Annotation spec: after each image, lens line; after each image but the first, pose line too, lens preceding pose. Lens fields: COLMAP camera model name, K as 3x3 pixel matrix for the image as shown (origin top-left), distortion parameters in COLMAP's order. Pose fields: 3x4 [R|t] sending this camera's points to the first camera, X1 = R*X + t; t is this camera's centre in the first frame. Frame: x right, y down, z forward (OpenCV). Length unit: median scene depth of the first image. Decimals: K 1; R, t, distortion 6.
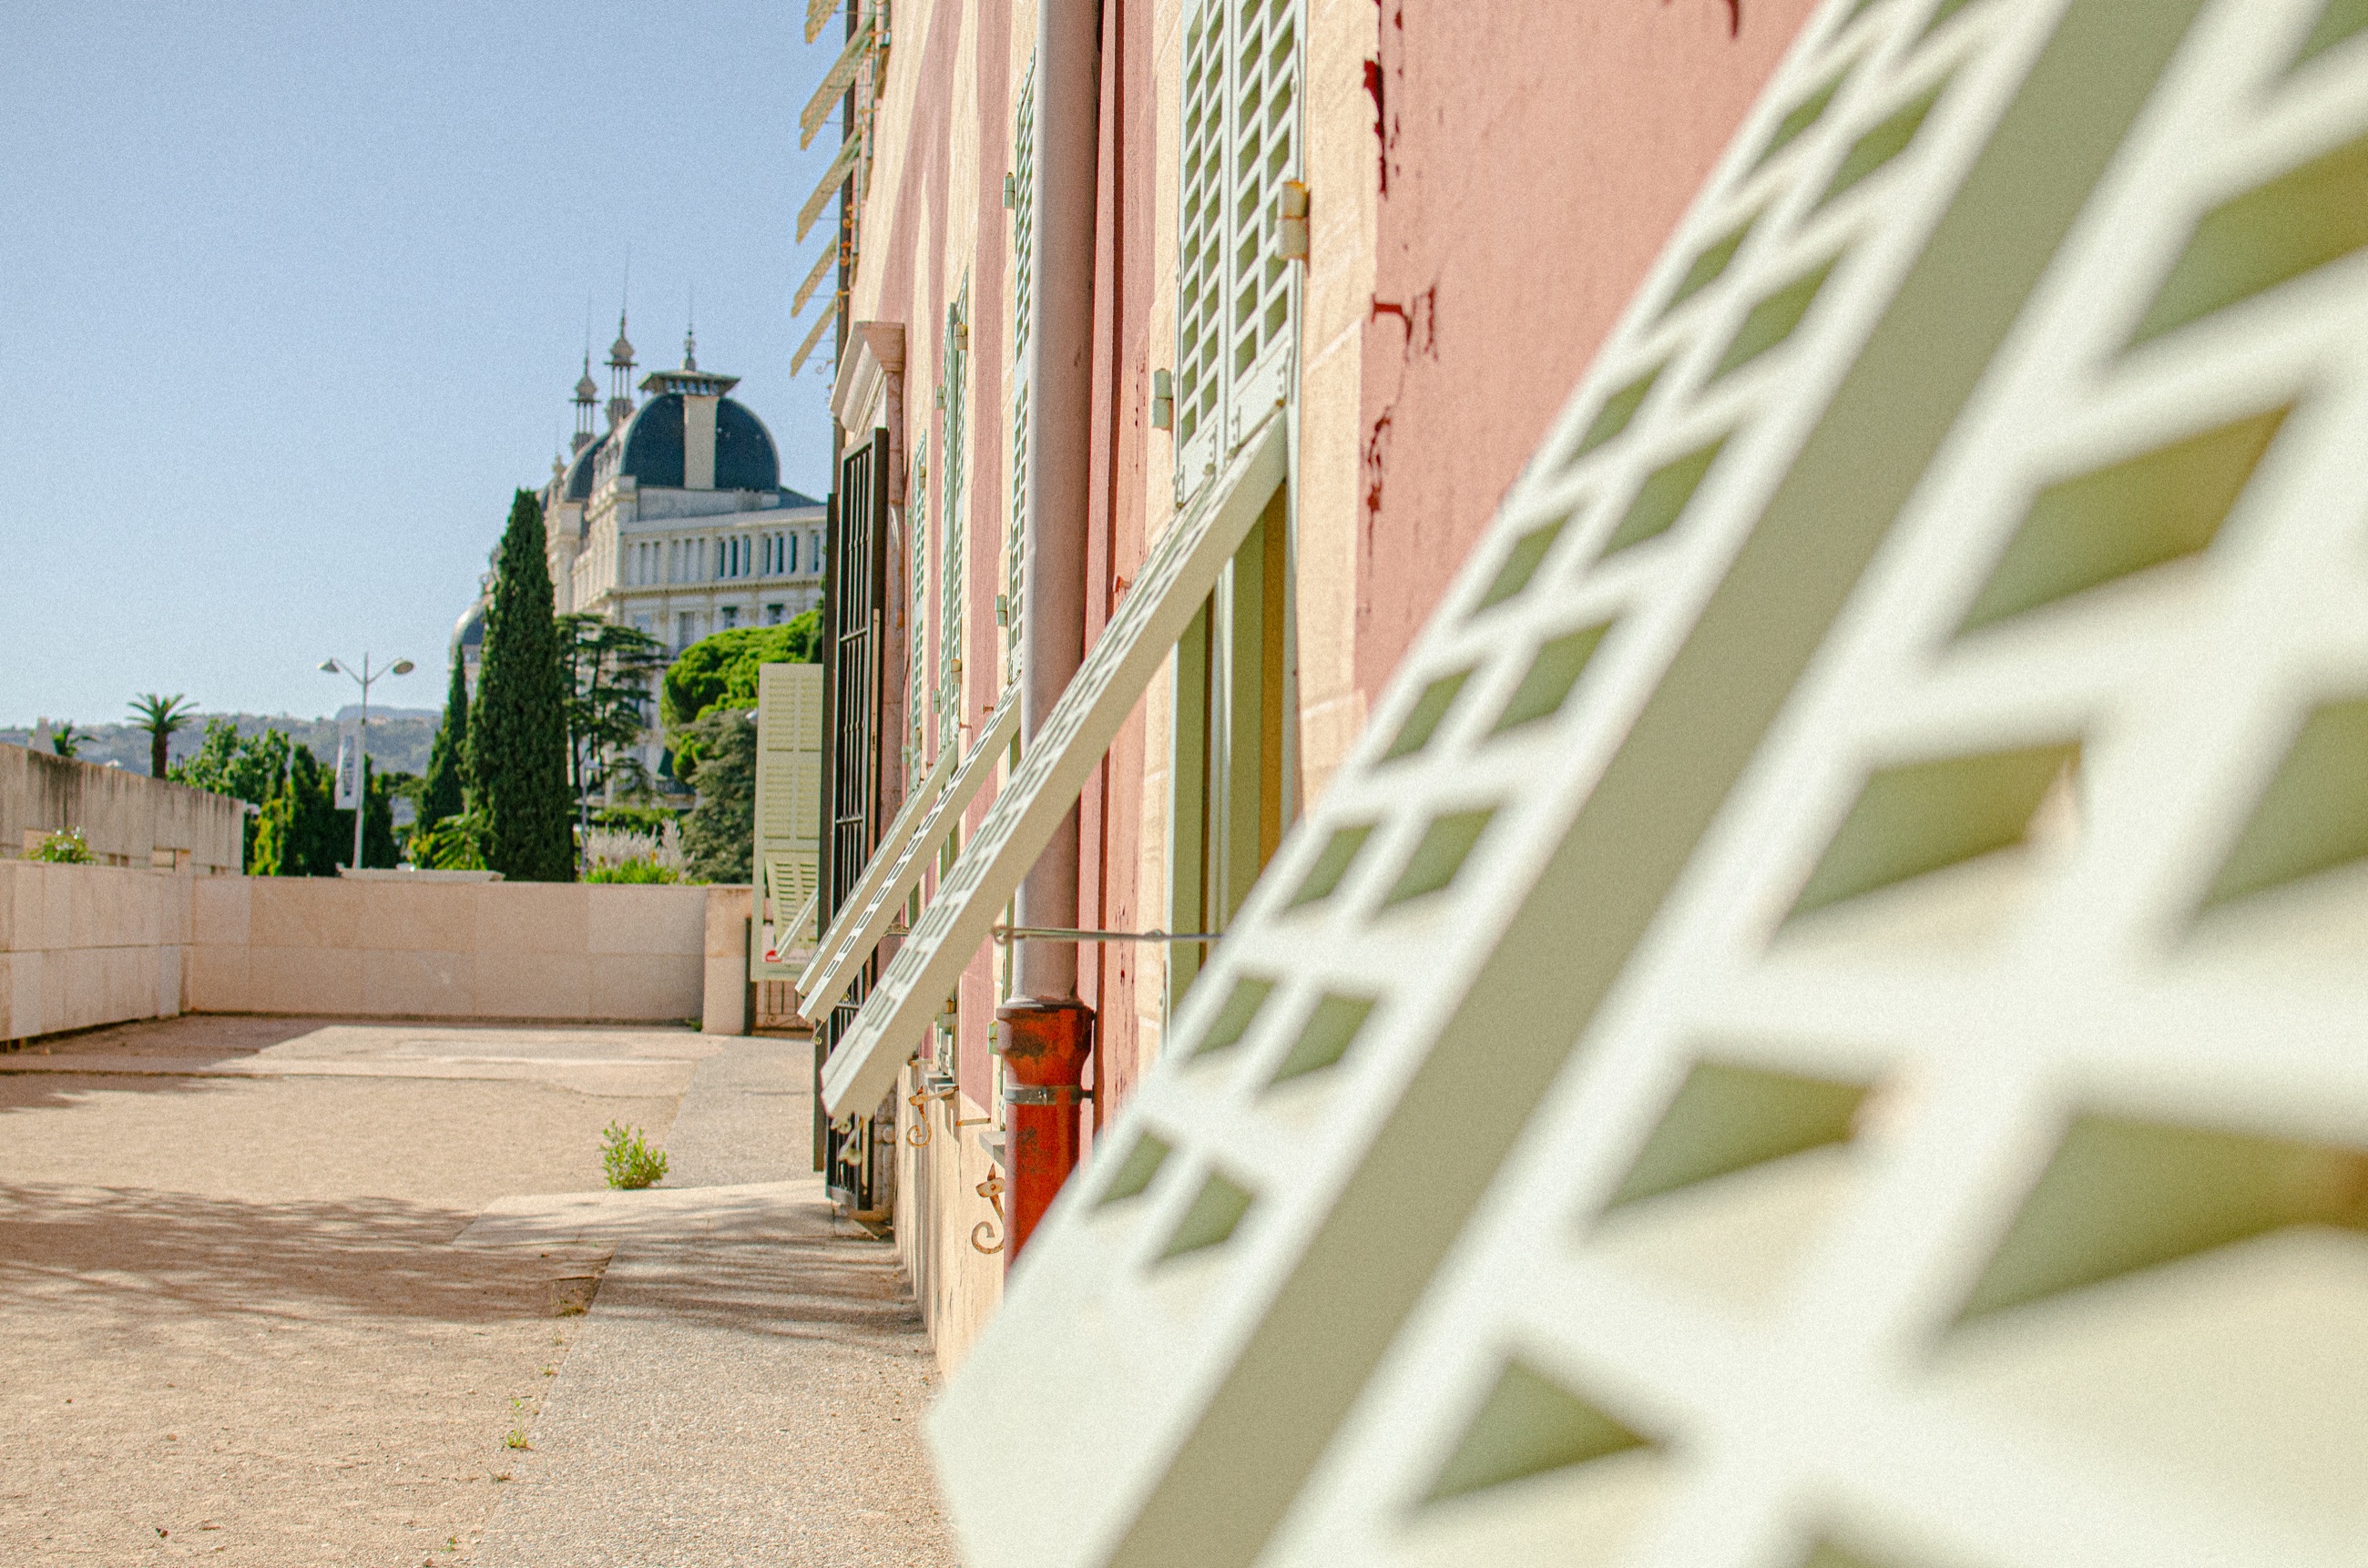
lens RADIAL K [[3522.5, 0, 1185.1], [0, 3522.5, 778.0], [0, 0, 1]] dist [-0.109077, 0.000000]
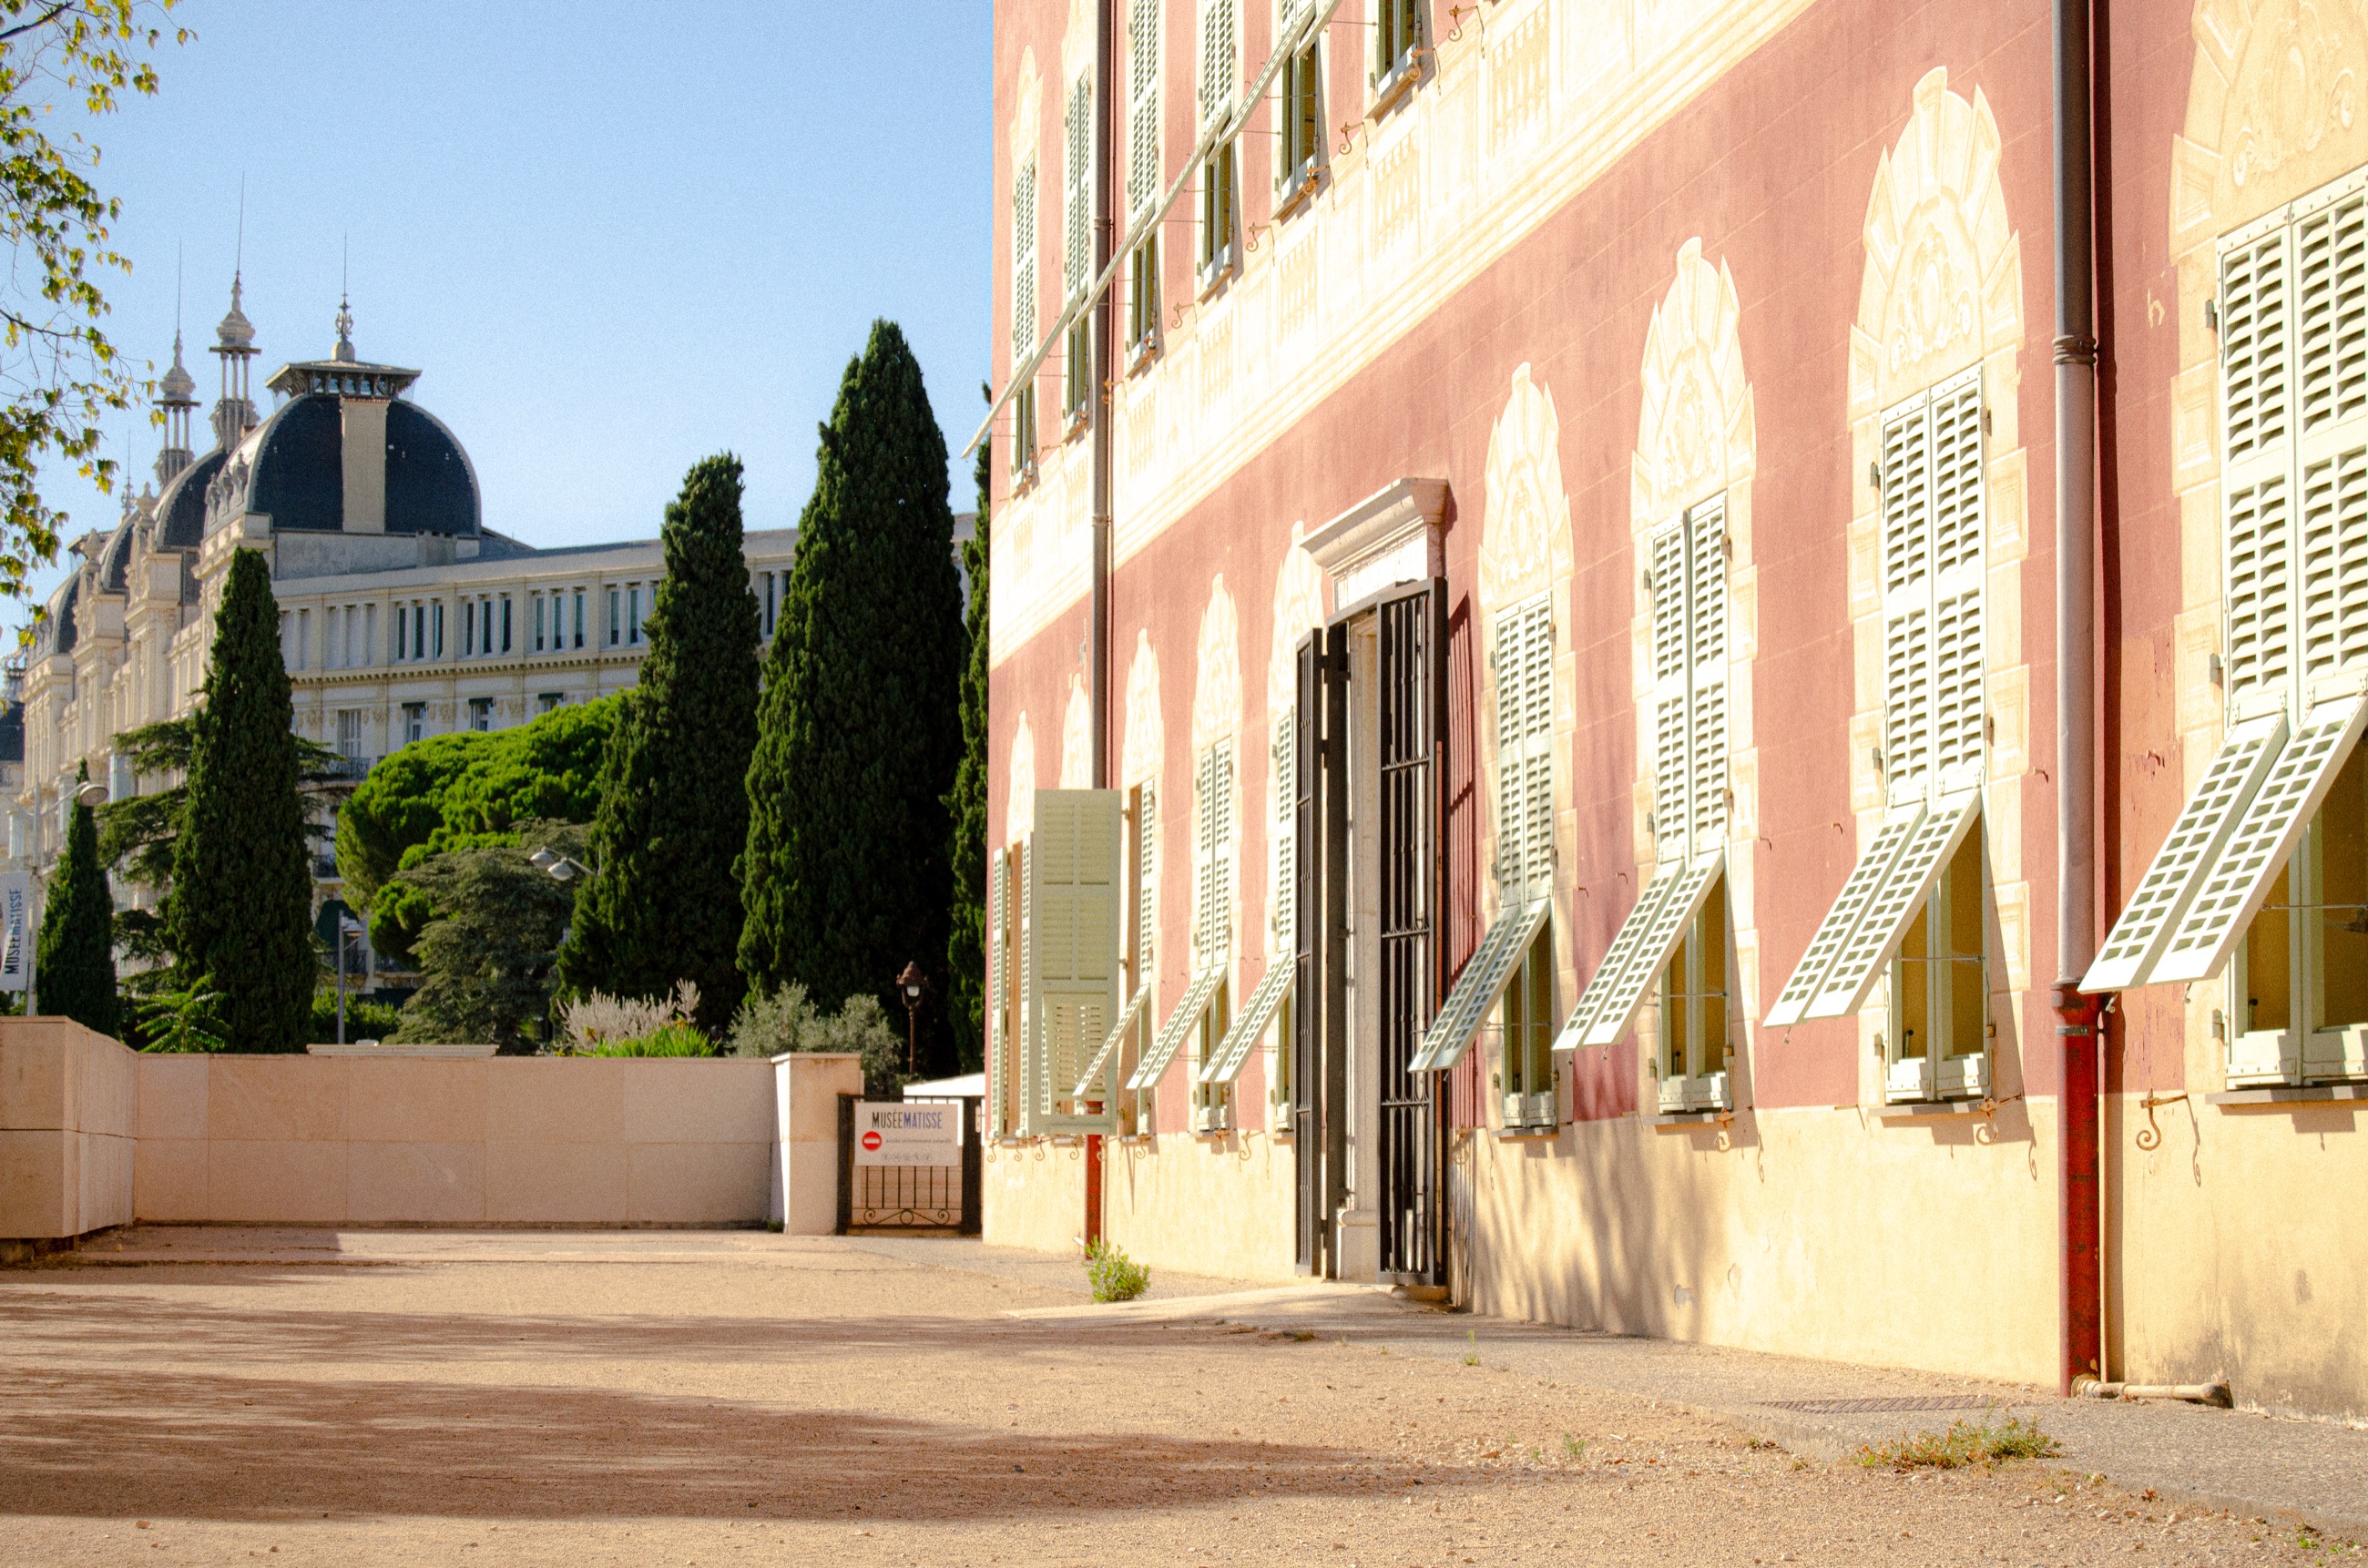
lens RADIAL K [[5596.3, 0, 1183.4], [0, 5596.3, 786.5], [0, 0, 1]] dist [0.035317, 0.000000]
pose [[0.998405, -0.011463, 0.055273, -0.039075], [0.013113, 0.999477, -0.029573, 0.002557], [-0.054905, 0.030250, 0.998033, -0.110310]]
